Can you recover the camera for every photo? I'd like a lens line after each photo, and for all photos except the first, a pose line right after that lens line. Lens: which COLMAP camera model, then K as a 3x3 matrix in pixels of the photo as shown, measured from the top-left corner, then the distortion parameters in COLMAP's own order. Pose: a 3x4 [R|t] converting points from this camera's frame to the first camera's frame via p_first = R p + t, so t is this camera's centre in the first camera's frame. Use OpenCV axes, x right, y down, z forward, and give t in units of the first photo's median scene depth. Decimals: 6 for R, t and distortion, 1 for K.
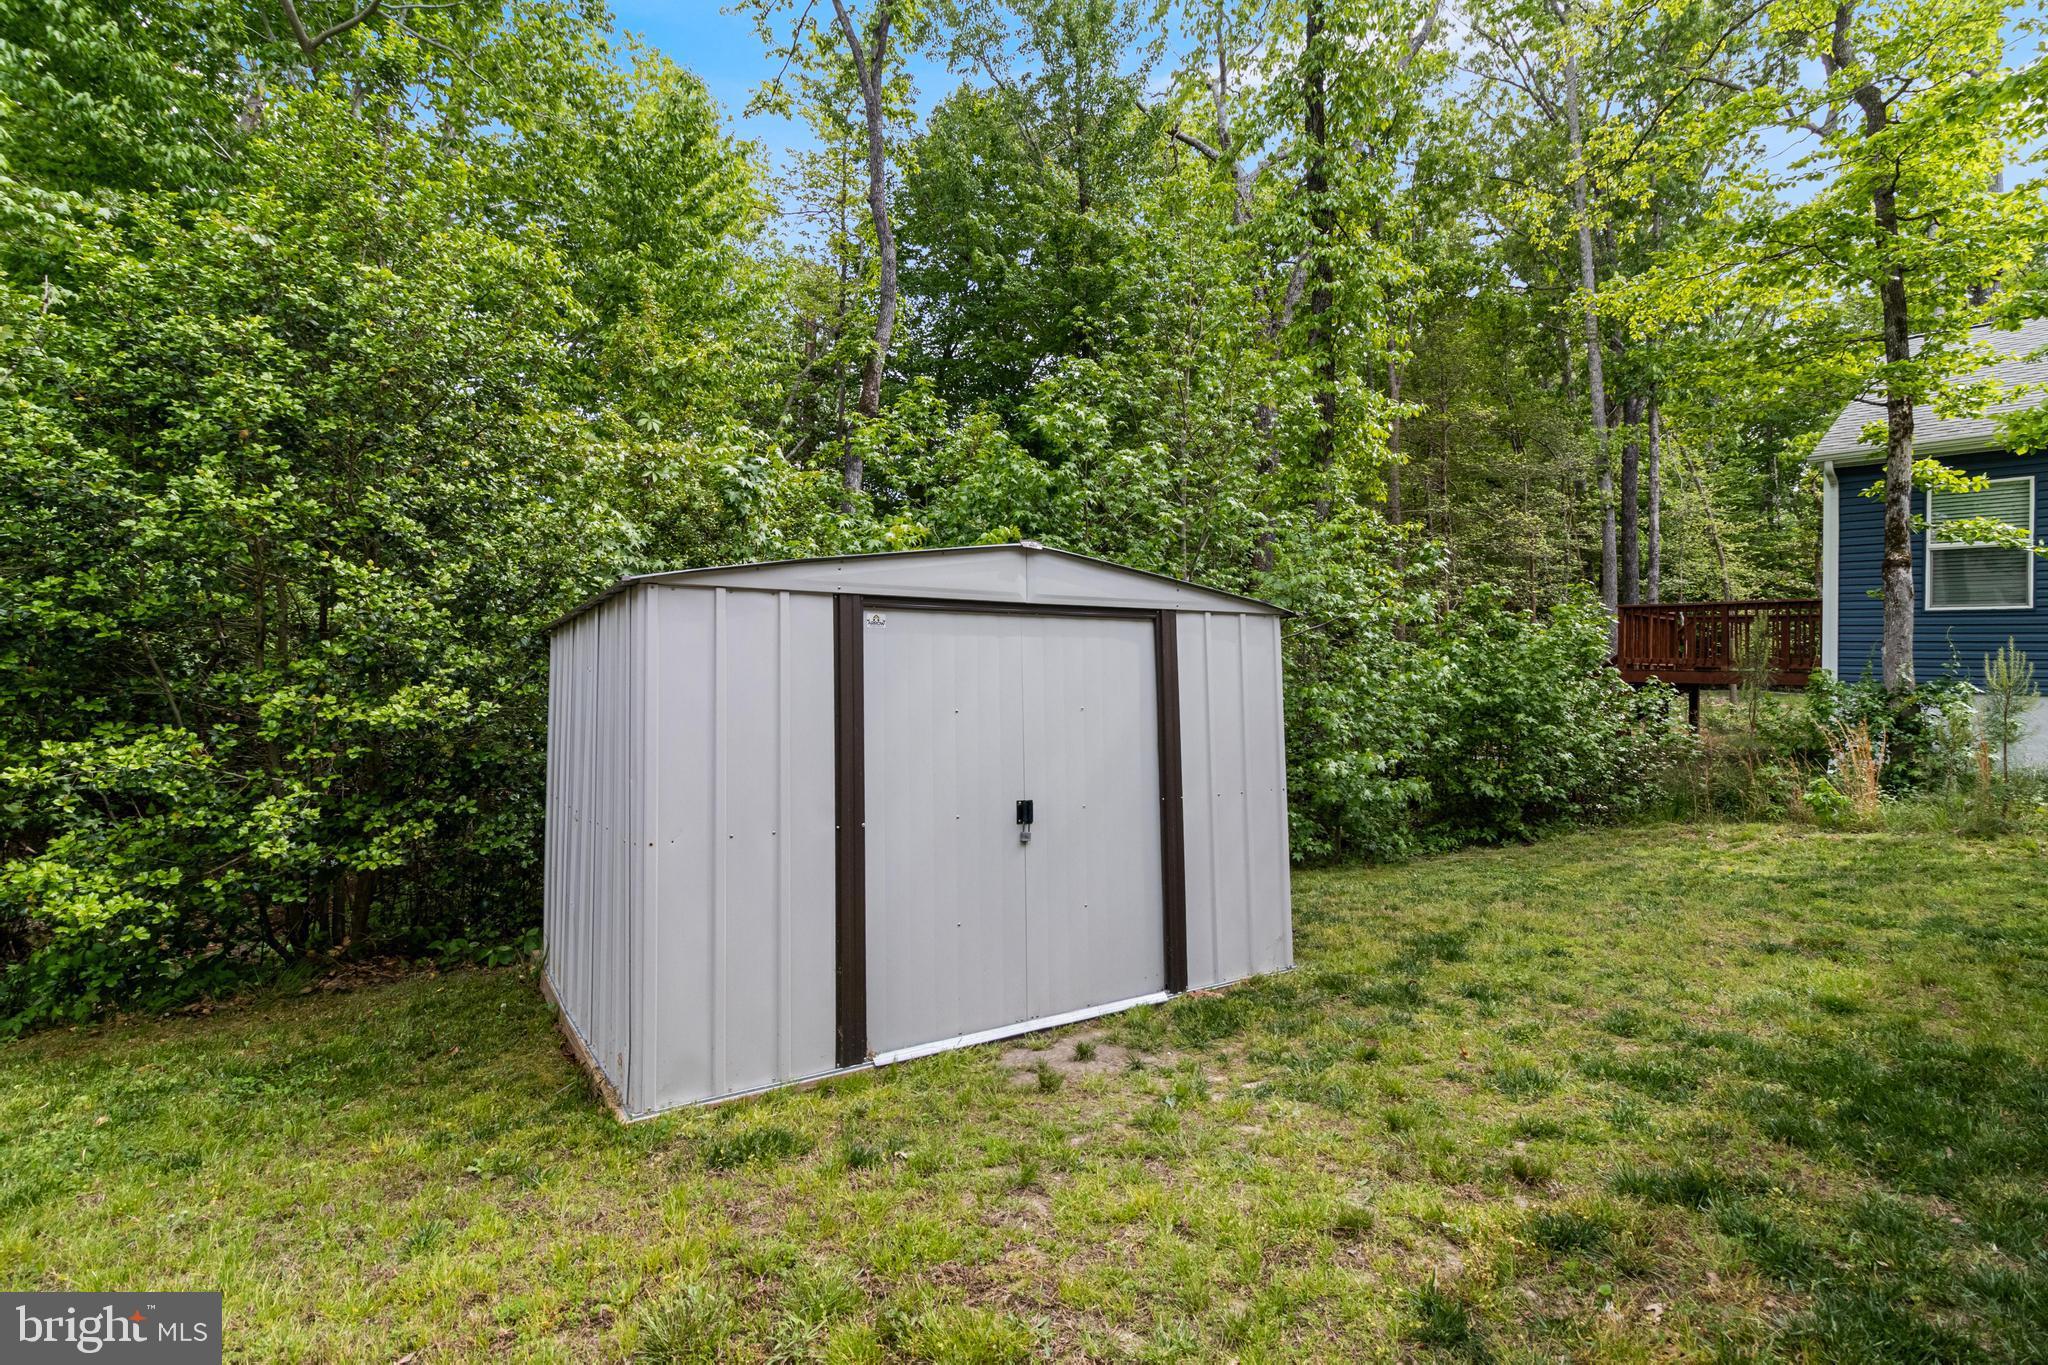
lens RADIAL K [[1002.4, 0, 976.5], [0, 1002.4, 642.9], [0, 0, 1]] dist [0.000372, -0.000279]
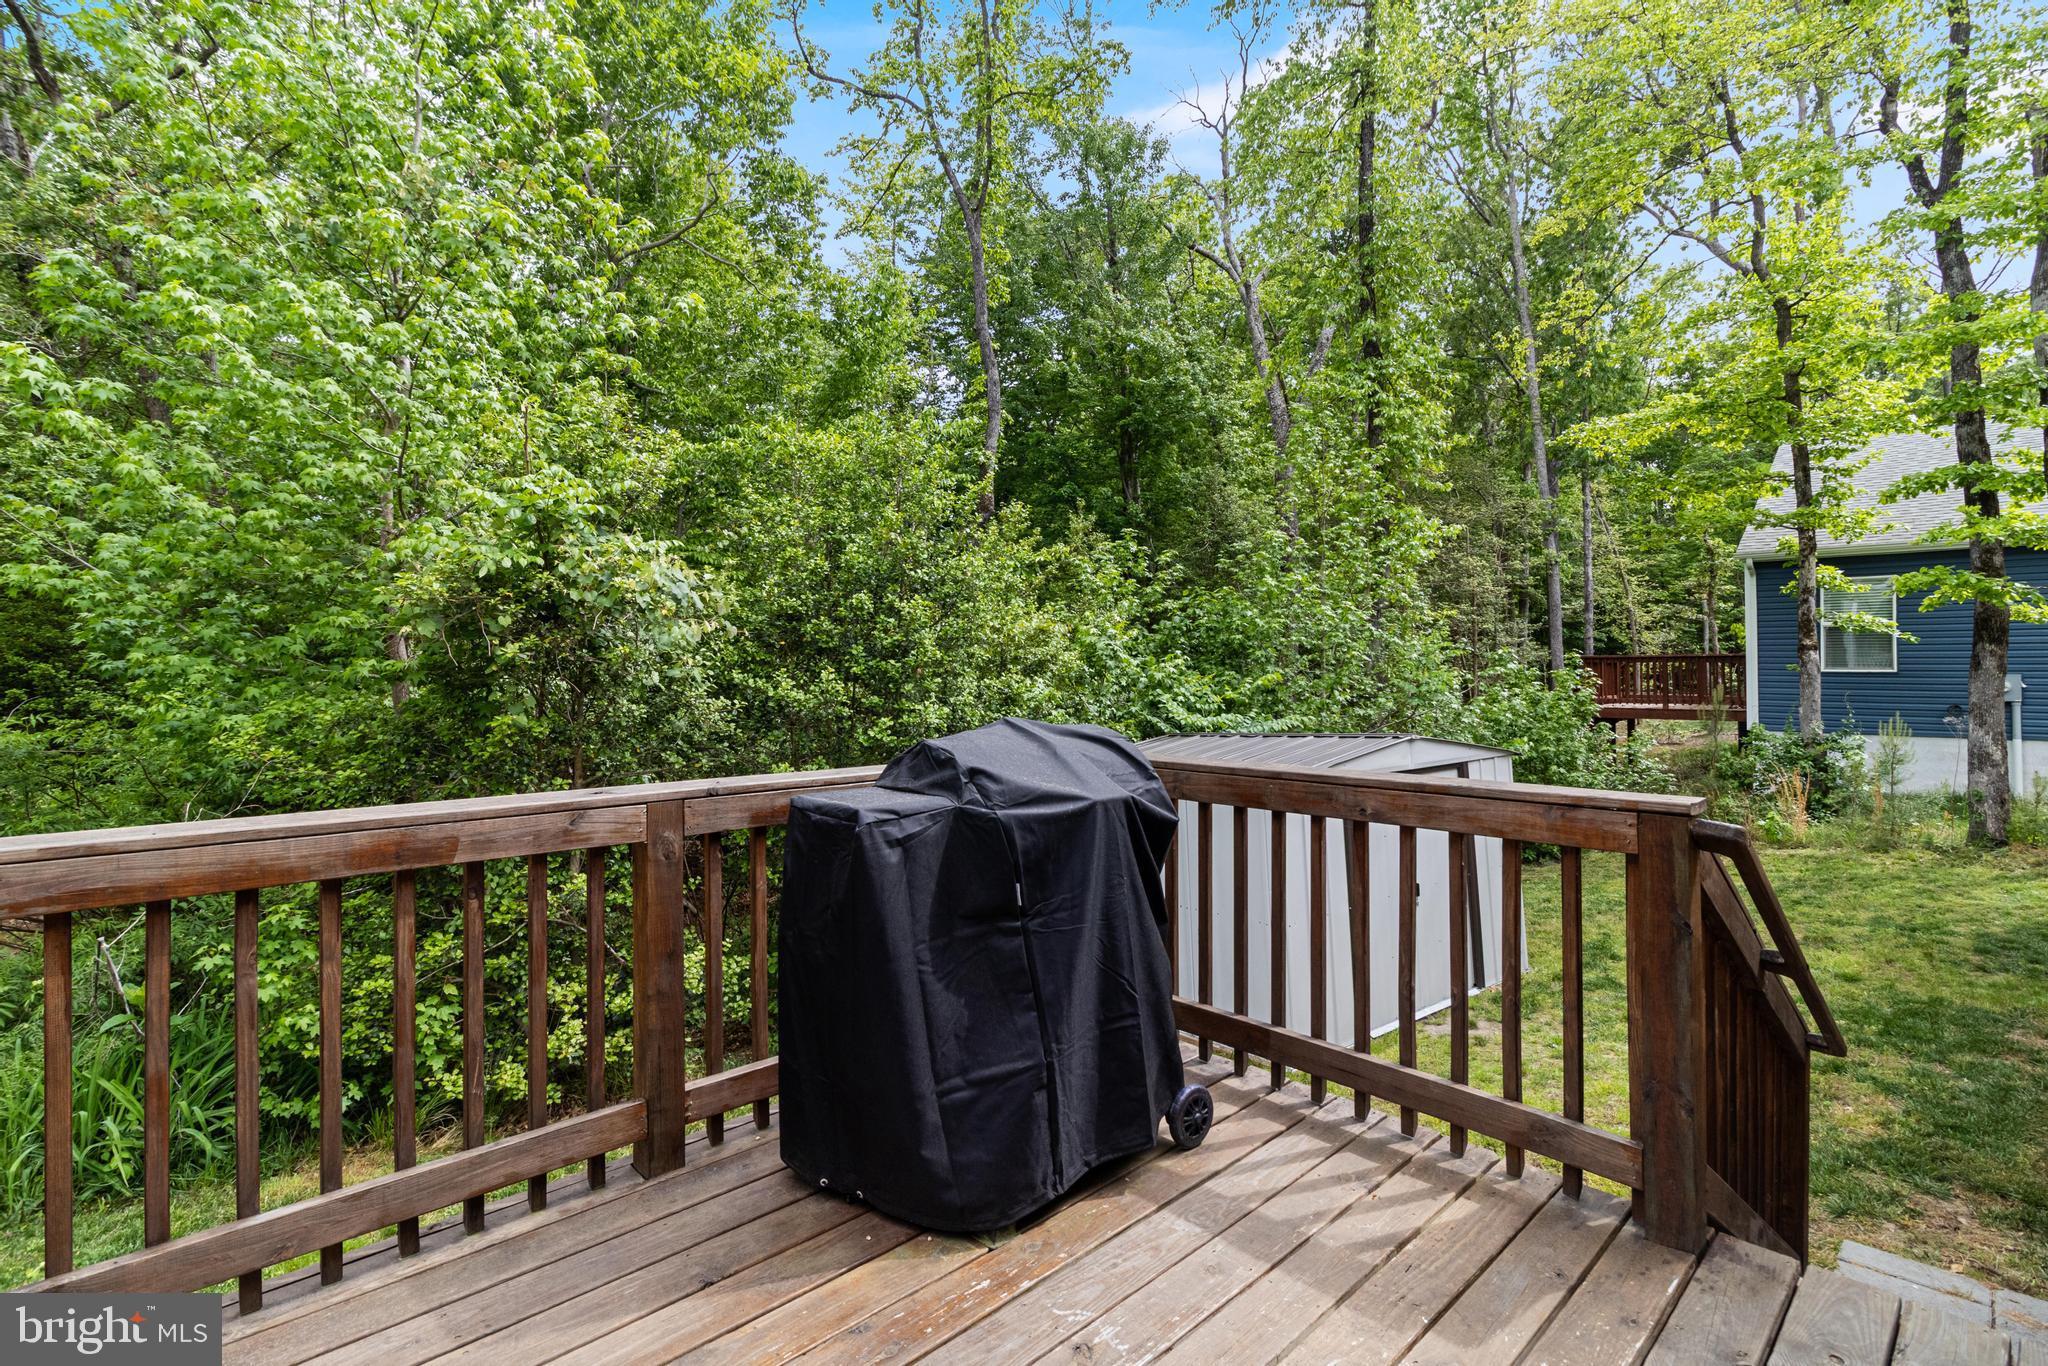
lens RADIAL K [[942.3, 0, 1023.7], [0, 942.3, 659.3], [0, 0, 1]] dist [0.001881, -0.000060]
pose [[0.996246, -0.022303, 0.083649, -0.265658], [0.022370, 0.999750, 0.000129, -0.086700], [-0.083631, 0.001743, 0.996495, -0.202681]]
